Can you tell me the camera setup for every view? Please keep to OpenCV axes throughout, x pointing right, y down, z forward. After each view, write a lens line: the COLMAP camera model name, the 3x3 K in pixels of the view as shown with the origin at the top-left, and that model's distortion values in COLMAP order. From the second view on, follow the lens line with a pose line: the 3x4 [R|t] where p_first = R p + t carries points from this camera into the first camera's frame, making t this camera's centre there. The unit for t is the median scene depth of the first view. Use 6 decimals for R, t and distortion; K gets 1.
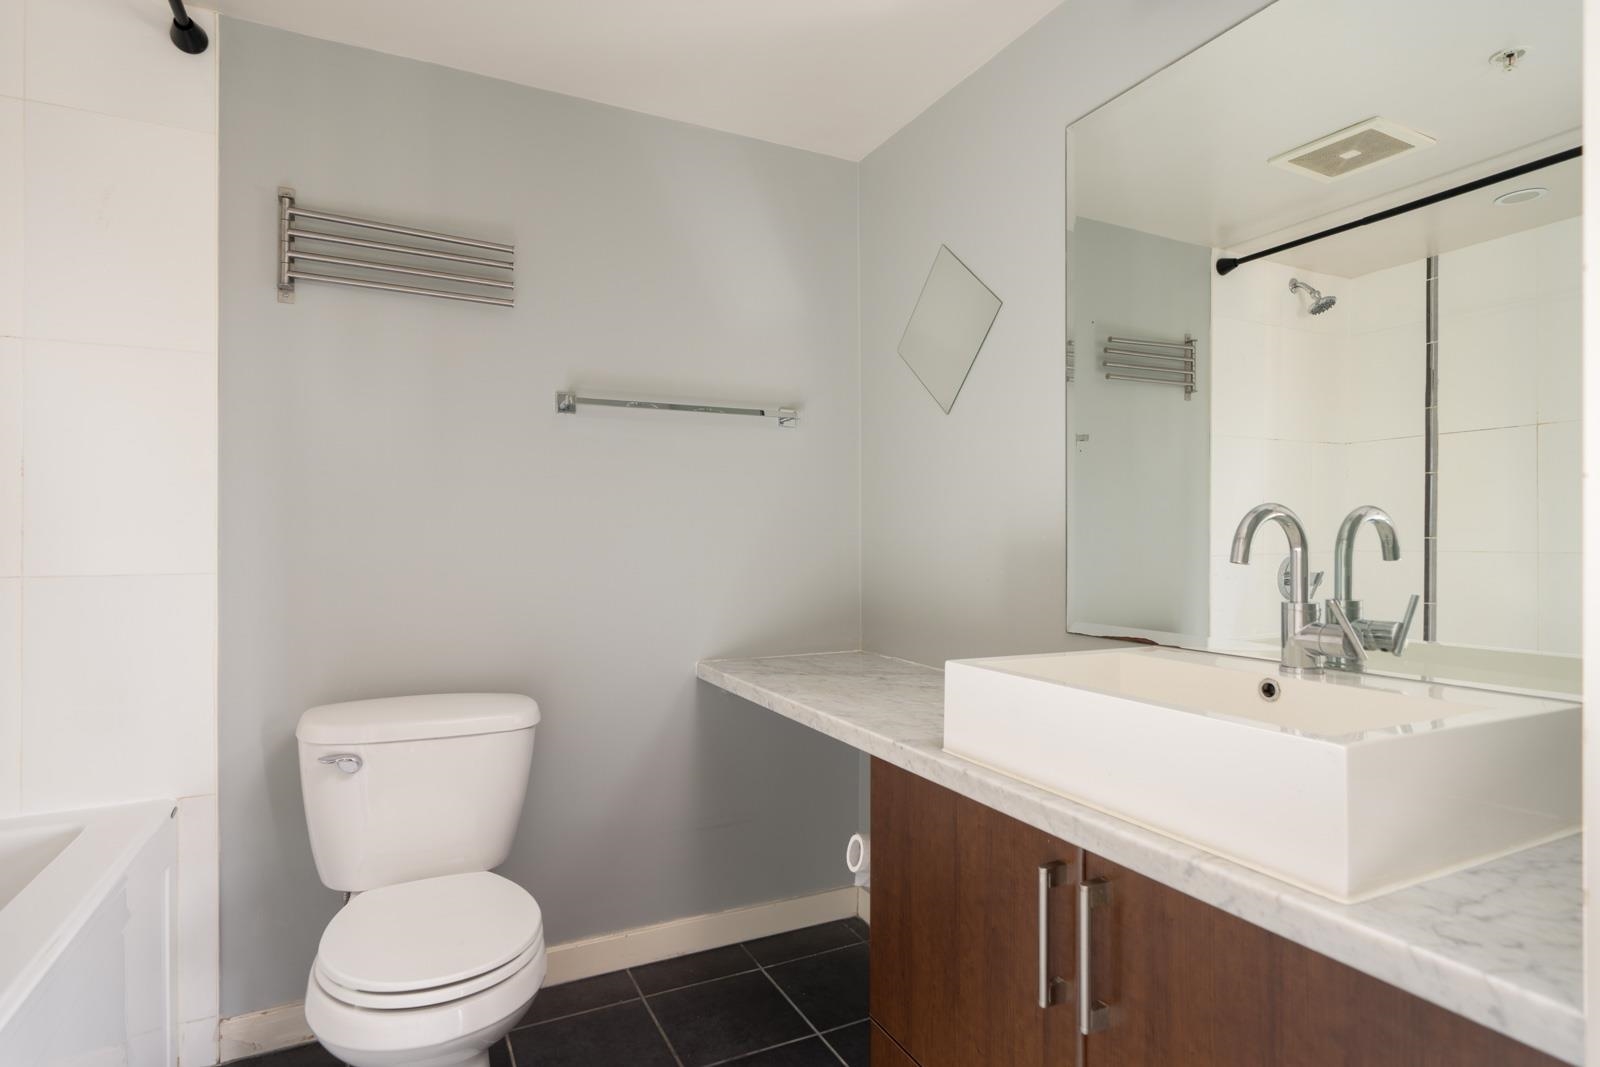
lens RADIAL K [[832.5, 0, 801.7], [0, 832.5, 530.9], [0, 0, 1]] dist [0.000473, 0.001125]
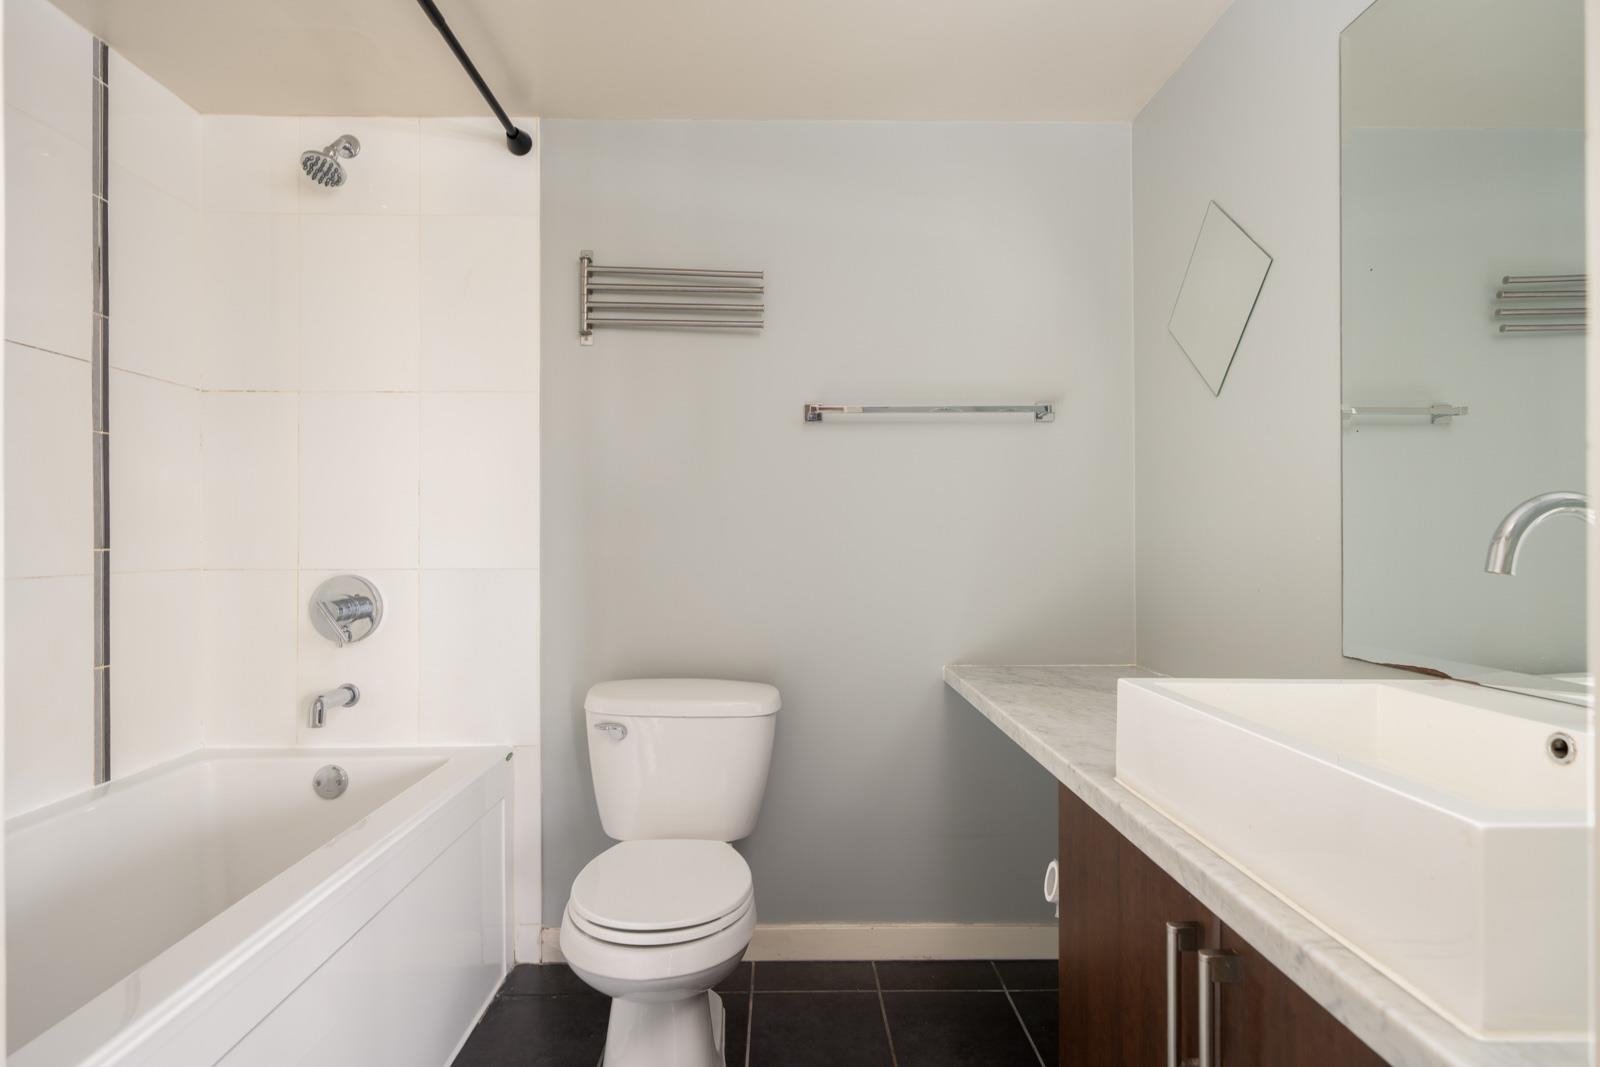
lens RADIAL K [[841.7, 0, 800.0], [0, 841.7, 533.5], [0, 0, 1]] dist [0.001950, 0.000538]
pose [[0.902535, -0.003942, -0.430599, 0.199906], [0.004180, 0.999991, -0.000392, 0.000482], [0.430596, -0.001446, 0.902543, 0.034664]]
